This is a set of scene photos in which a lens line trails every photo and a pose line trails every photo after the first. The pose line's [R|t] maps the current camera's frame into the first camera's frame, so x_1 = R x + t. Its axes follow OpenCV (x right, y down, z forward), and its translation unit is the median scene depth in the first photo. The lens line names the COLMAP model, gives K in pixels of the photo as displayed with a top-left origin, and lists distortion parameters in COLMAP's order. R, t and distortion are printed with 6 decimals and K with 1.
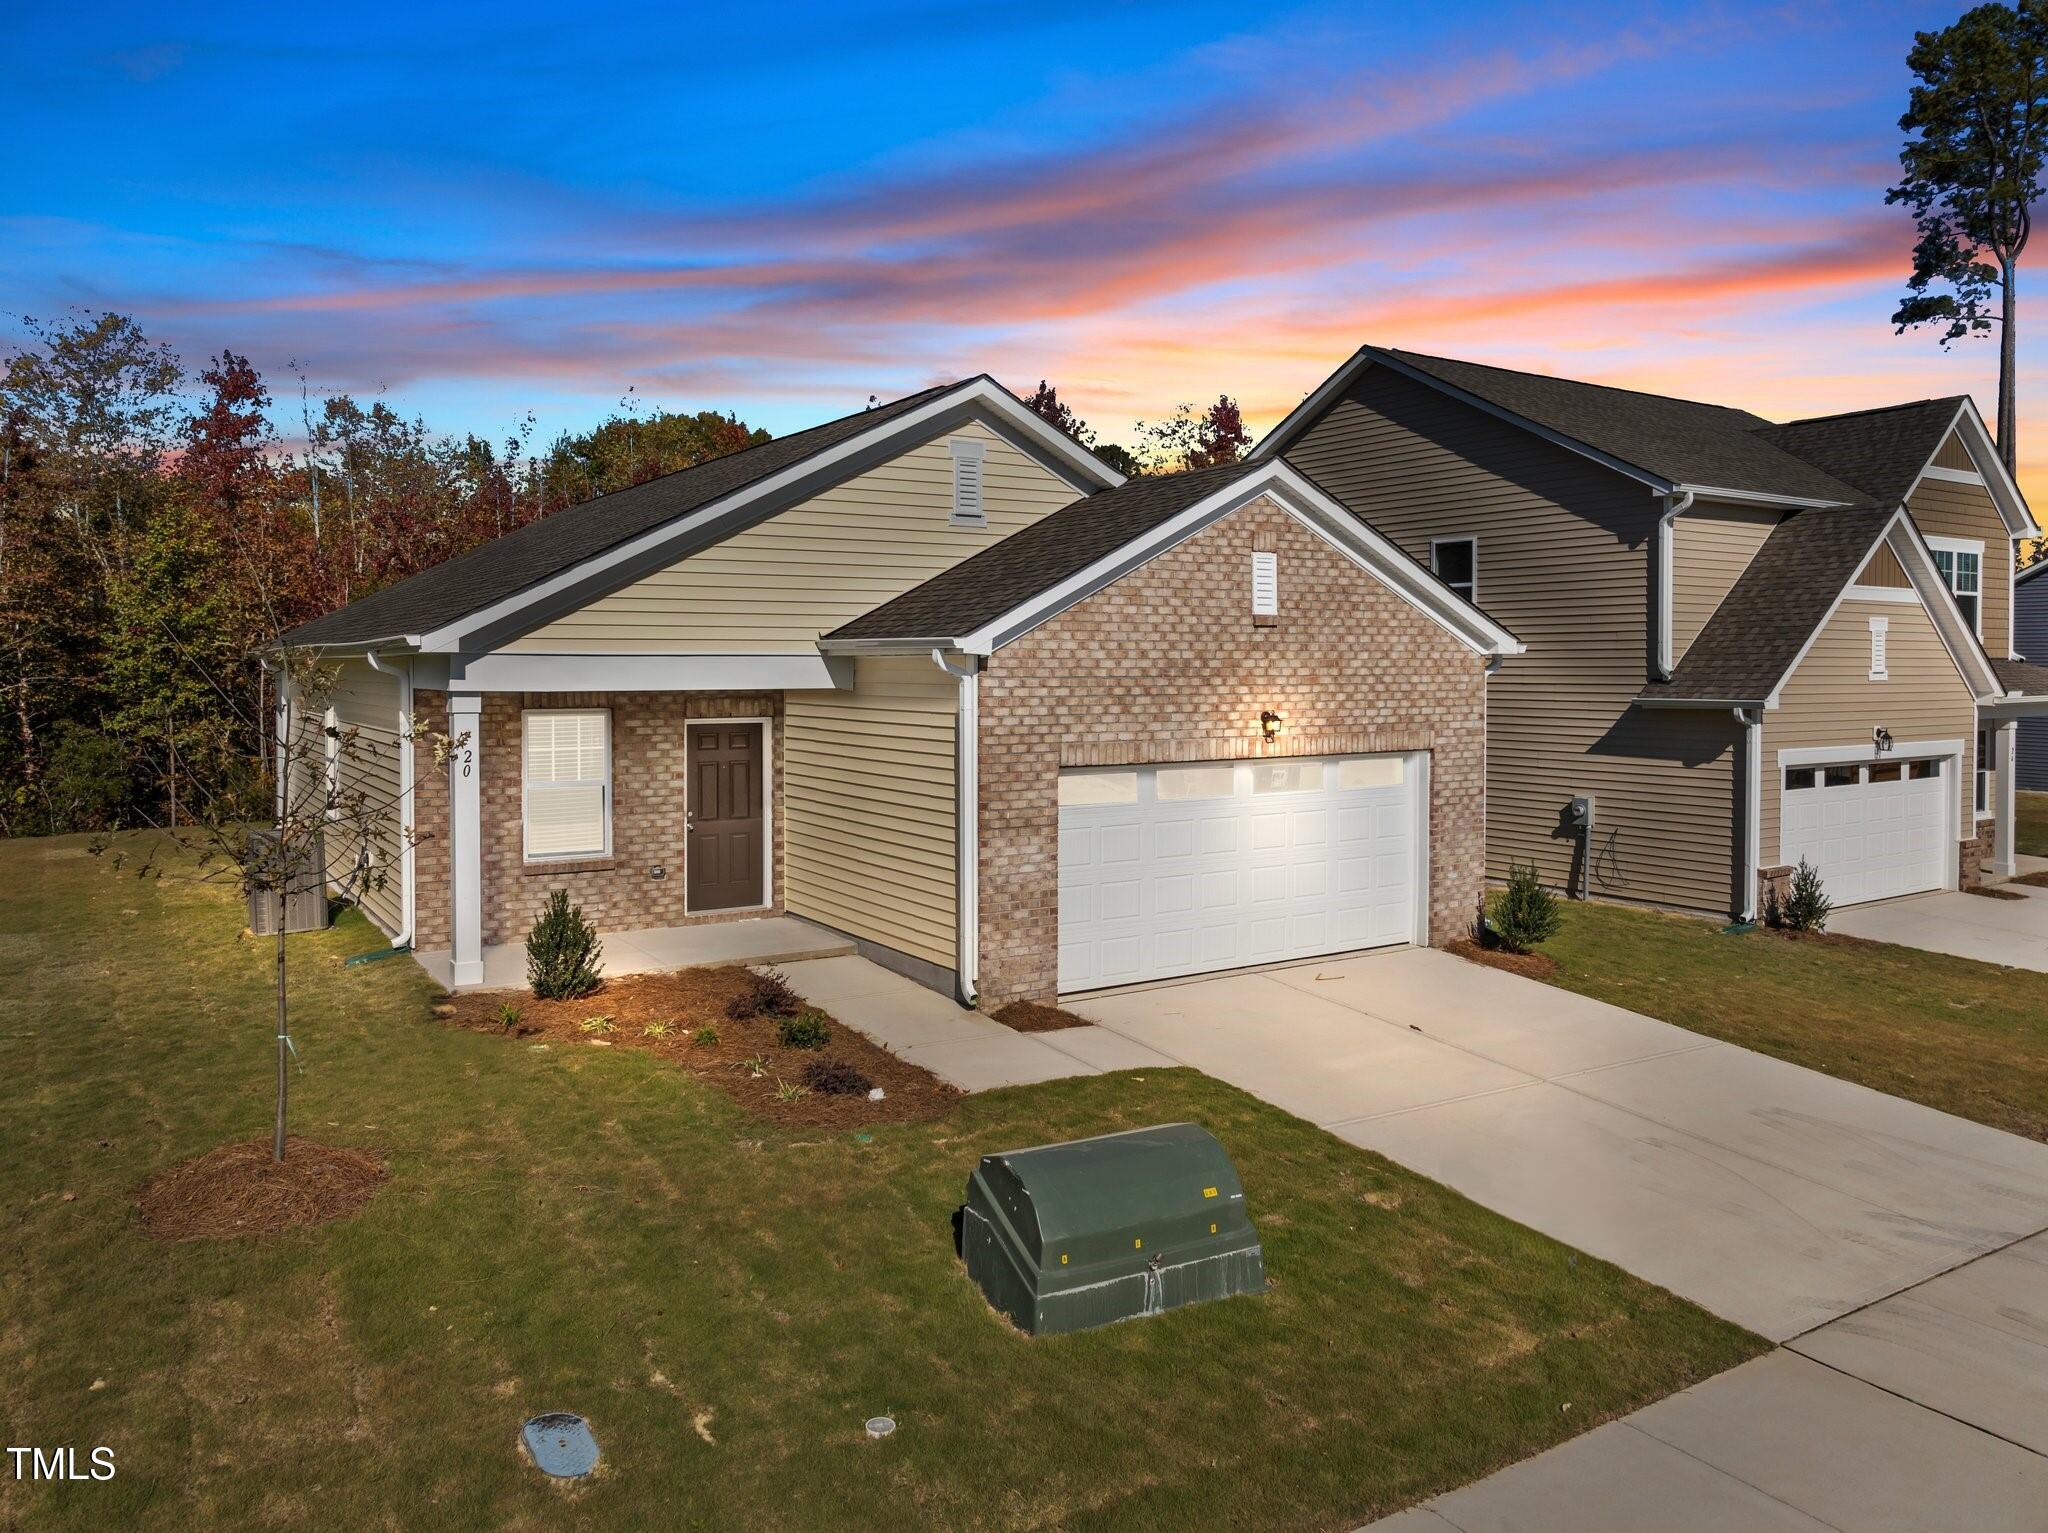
lens RADIAL K [[1464.0, 0, 1055.4], [0, 1464.0, 678.6], [0, 0, 1]] dist [-0.034983, -0.009760]
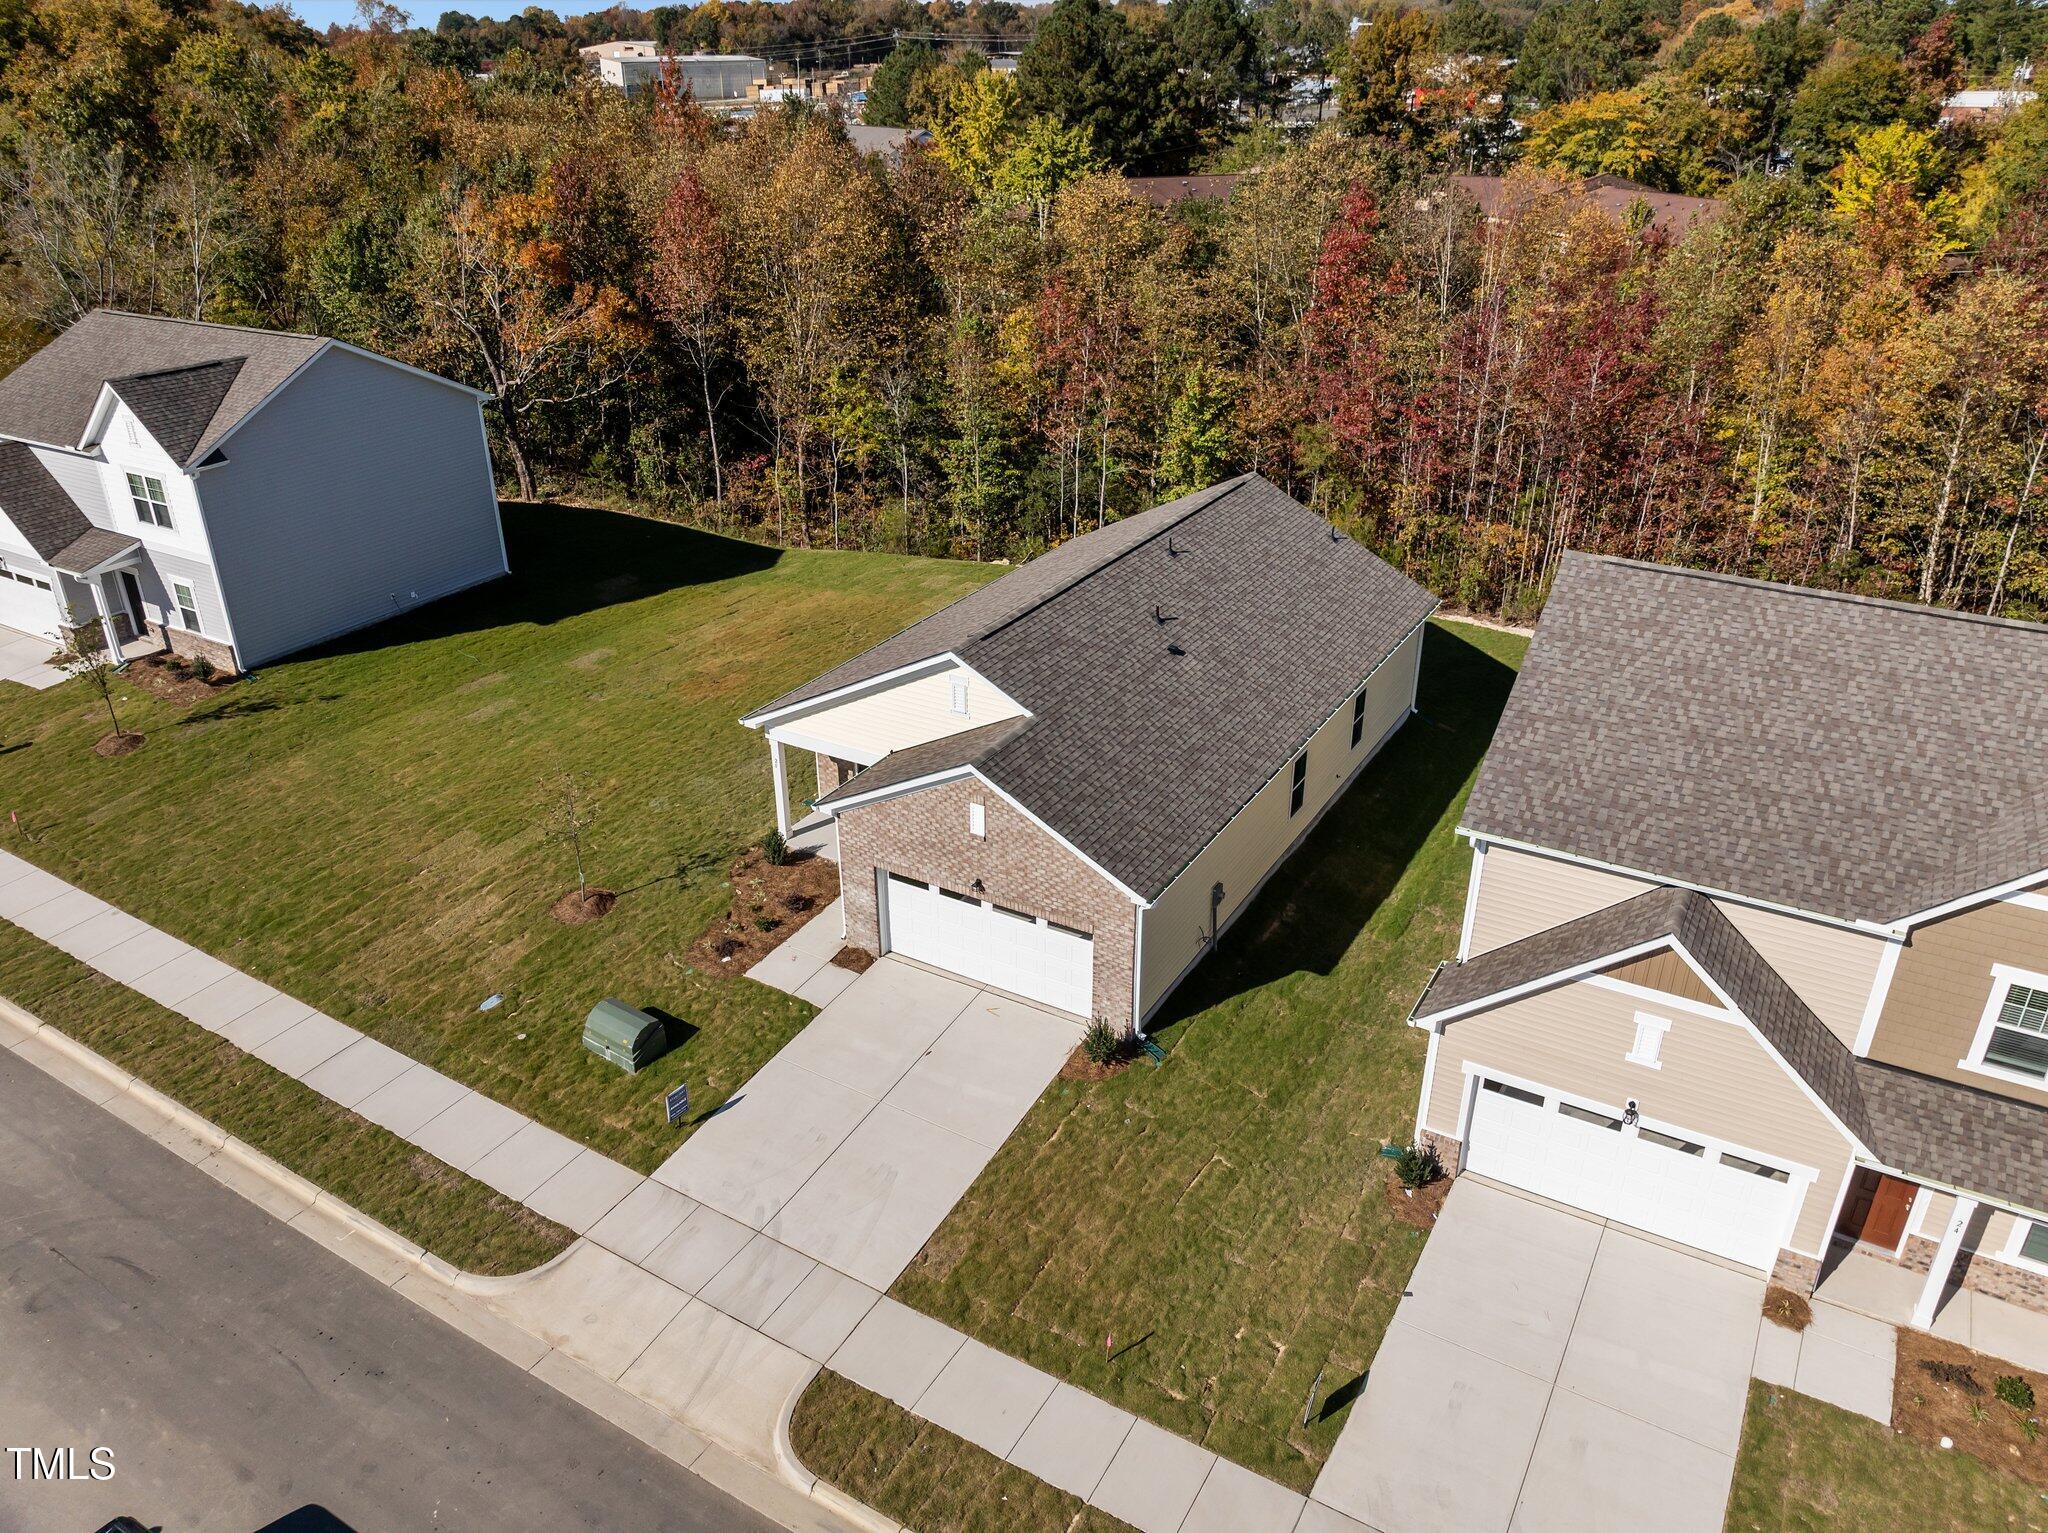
lens RADIAL K [[1447.4, 0, 1038.1], [0, 1447.4, 762.2], [0, 0, 1]] dist [-0.039857, 0.012518]
pose [[0.445879, 0.395784, -0.802837, 1.561635], [-0.005611, 0.898149, 0.439655, -0.902405], [0.895076, -0.191528, 0.402686, 0.329161]]
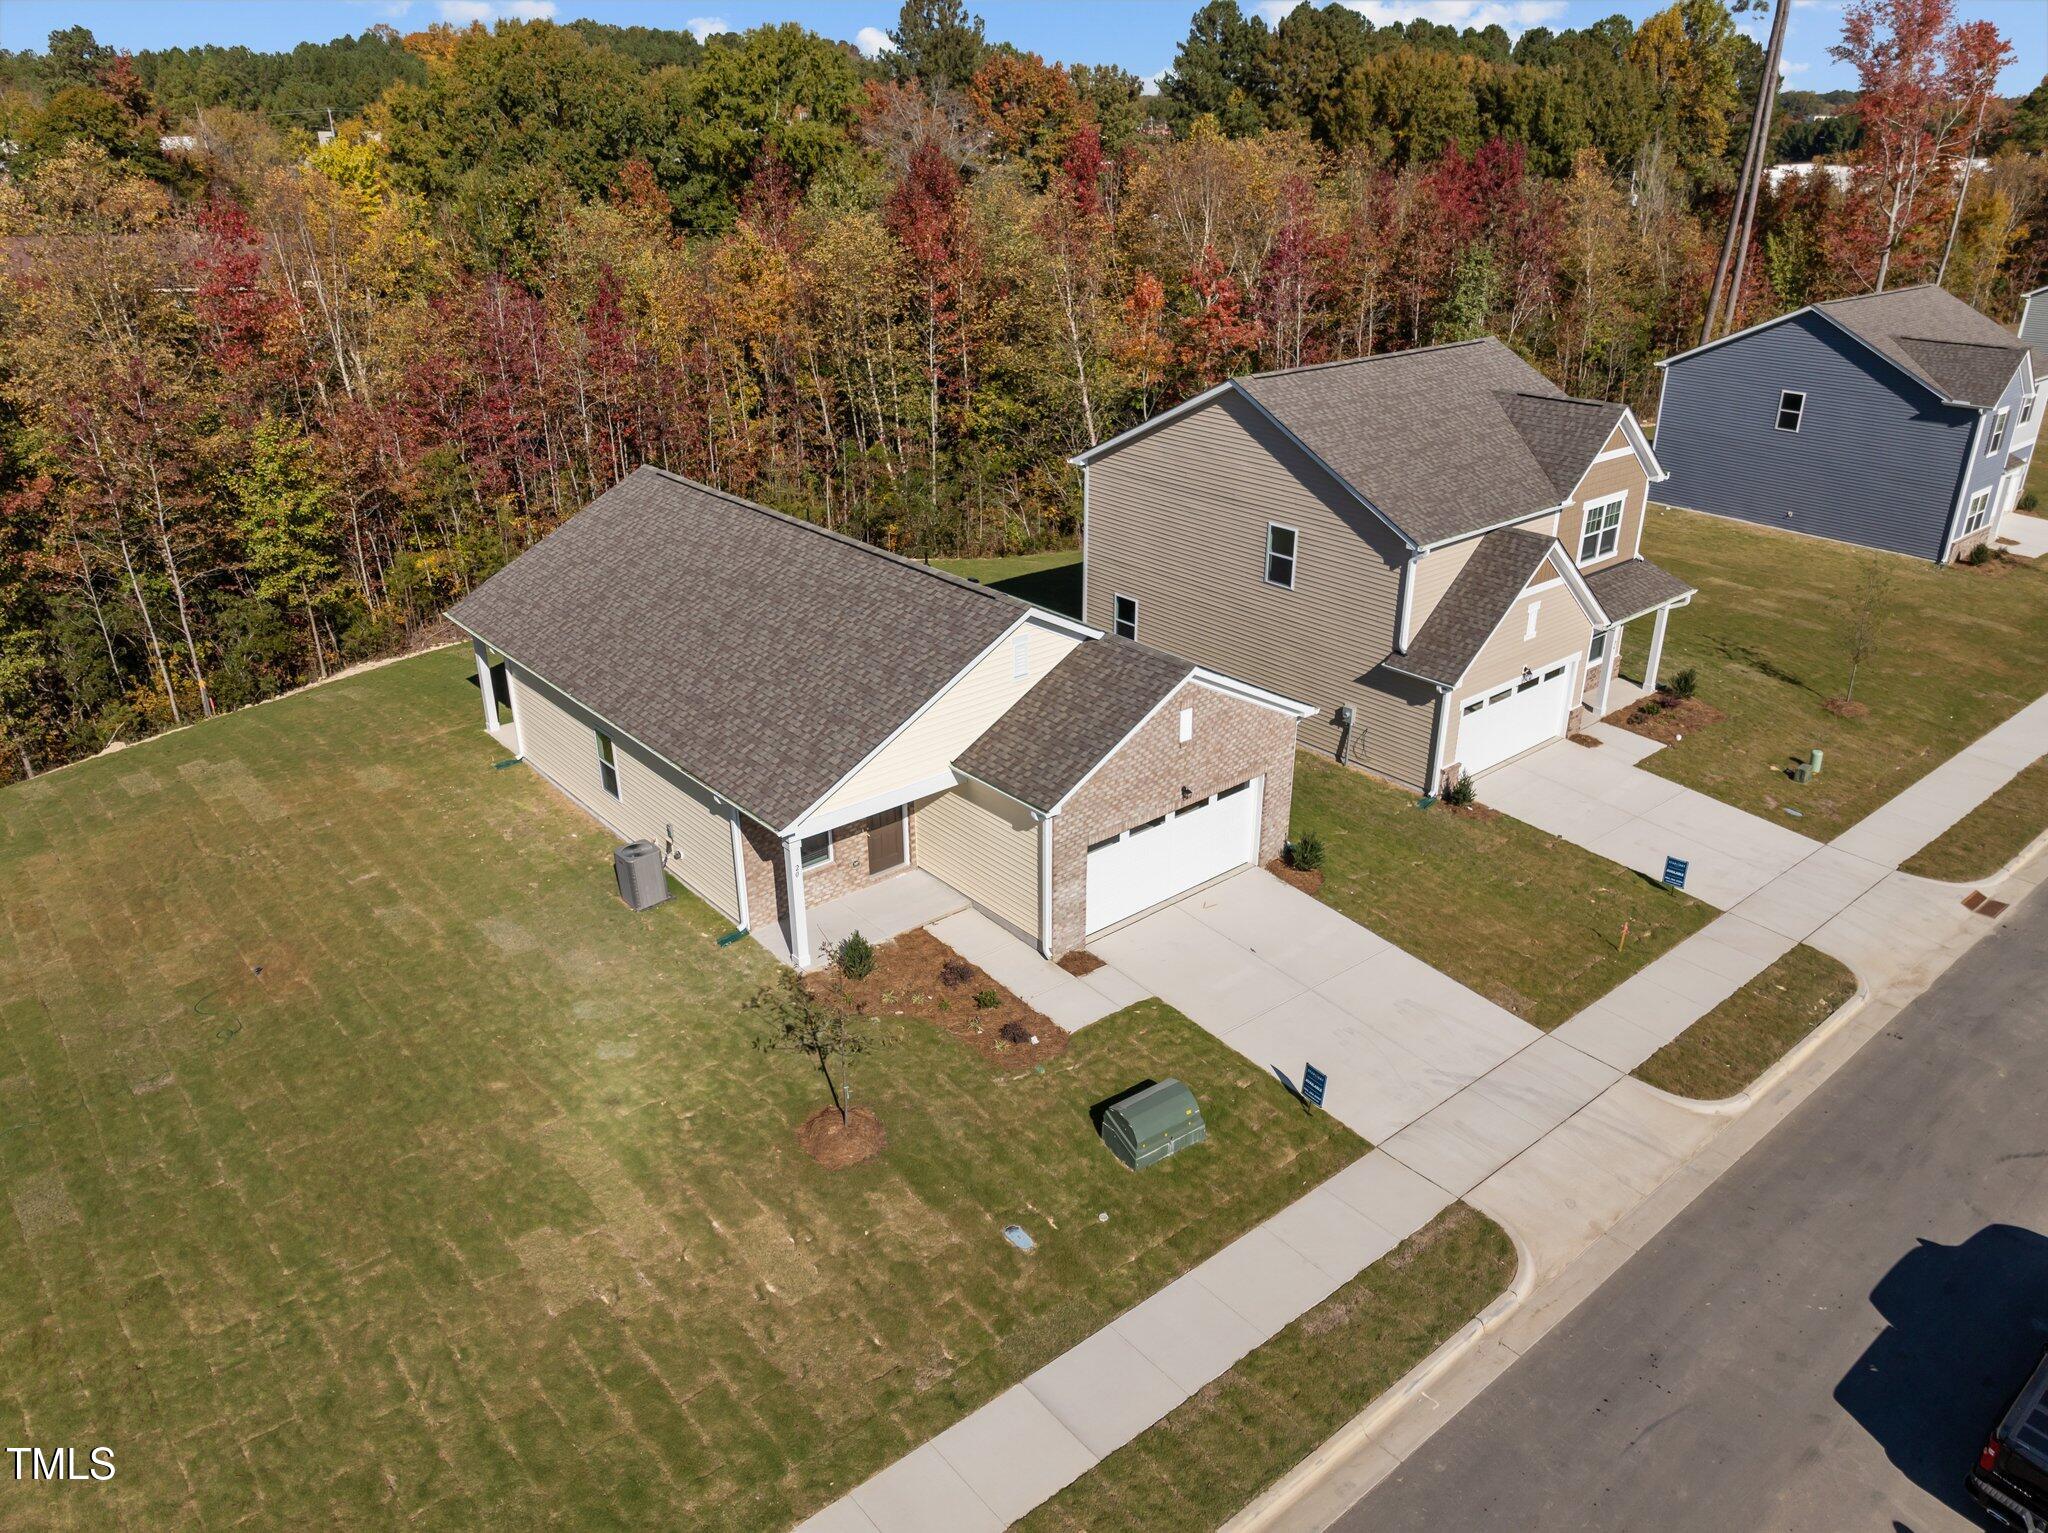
lens RADIAL K [[1436.7, 0, 1047.4], [0, 1436.7, 755.5], [0, 0, 1]] dist [-0.035630, -0.002387]
pose [[0.991930, -0.050688, 0.116214, -0.241129], [-0.000387, 0.915392, 0.402564, -0.744755], [-0.126786, -0.399361, 0.907985, -0.649005]]
